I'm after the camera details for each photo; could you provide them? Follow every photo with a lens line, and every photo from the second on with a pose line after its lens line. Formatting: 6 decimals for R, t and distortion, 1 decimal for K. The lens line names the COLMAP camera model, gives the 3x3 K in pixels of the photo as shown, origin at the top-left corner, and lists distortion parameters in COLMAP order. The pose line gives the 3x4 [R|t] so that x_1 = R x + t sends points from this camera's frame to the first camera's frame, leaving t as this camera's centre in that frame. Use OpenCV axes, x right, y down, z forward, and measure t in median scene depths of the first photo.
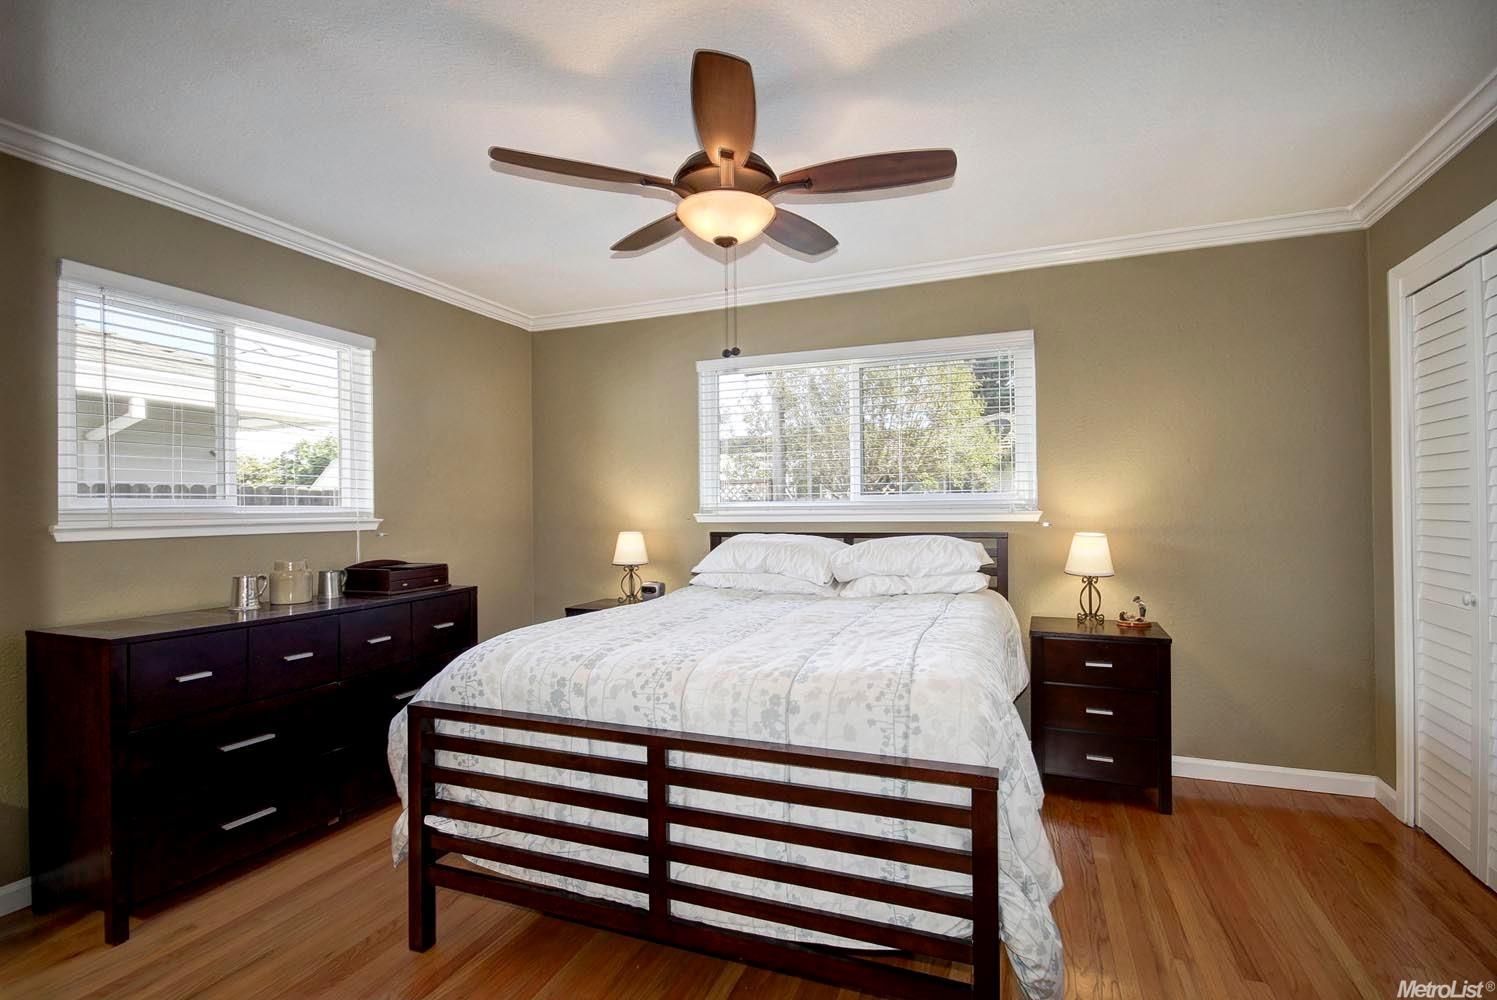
lens RADIAL K [[700.9, 0, 753.0], [0, 700.9, 504.7], [0, 0, 1]] dist [-0.006738, -0.000784]
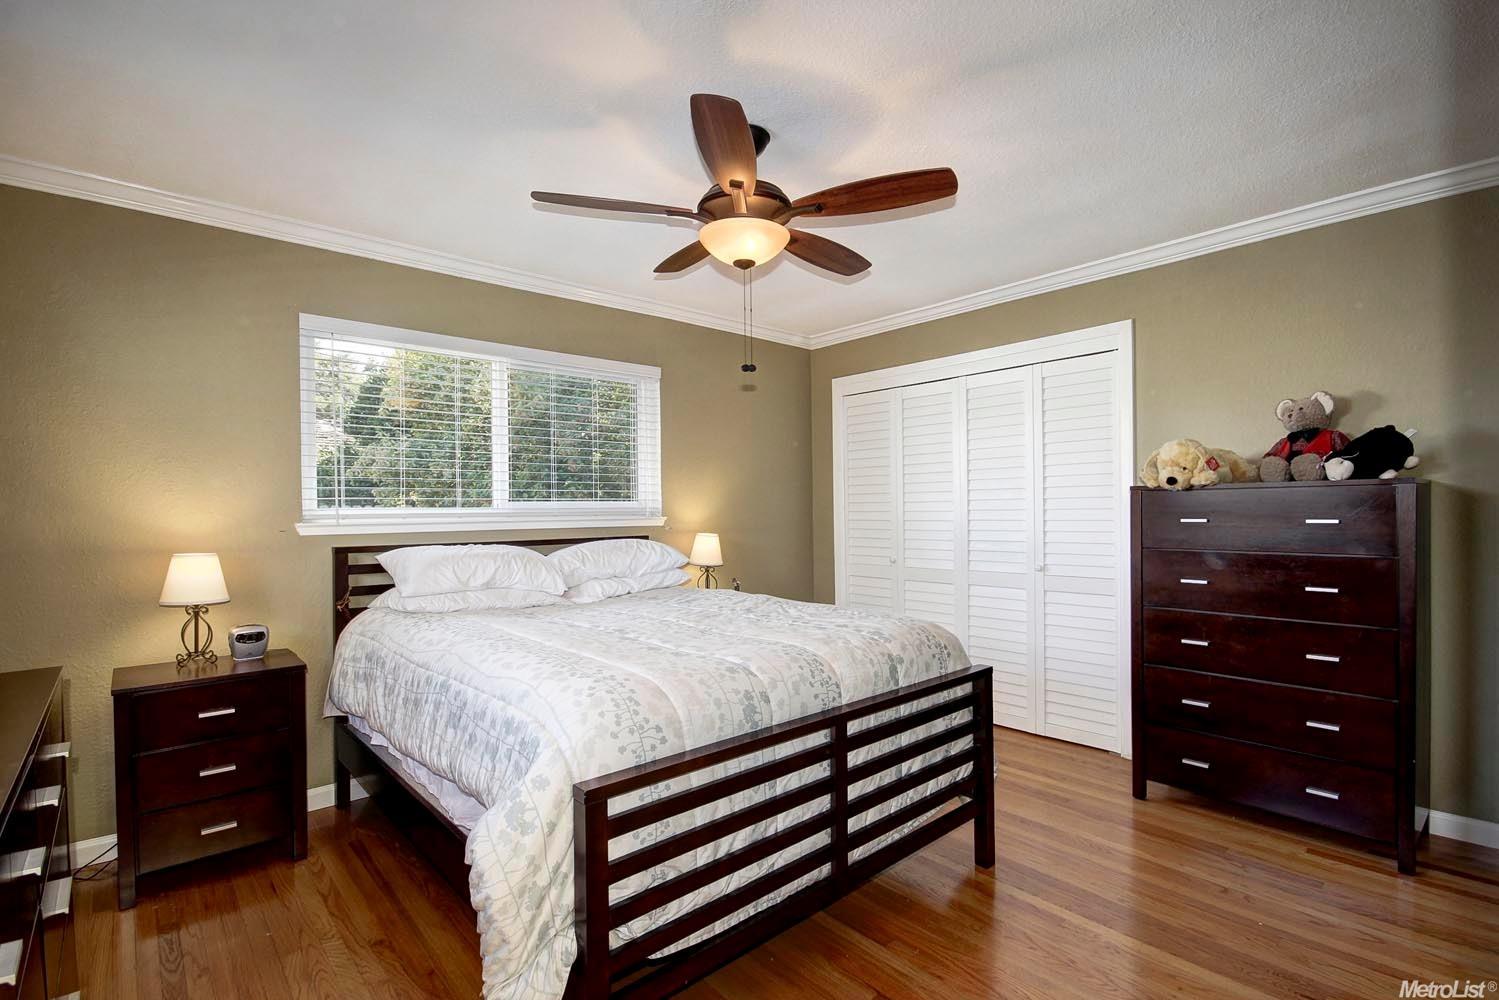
lens RADIAL K [[701.8, 0, 751.1], [0, 701.8, 504.7], [0, 0, 1]] dist [-0.006738, -0.000784]
pose [[0.446827, 0.012619, 0.894531, -1.061808], [0.001455, 0.999889, -0.014832, 0.010350], [-0.894619, 0.007929, 0.446759, 0.544194]]
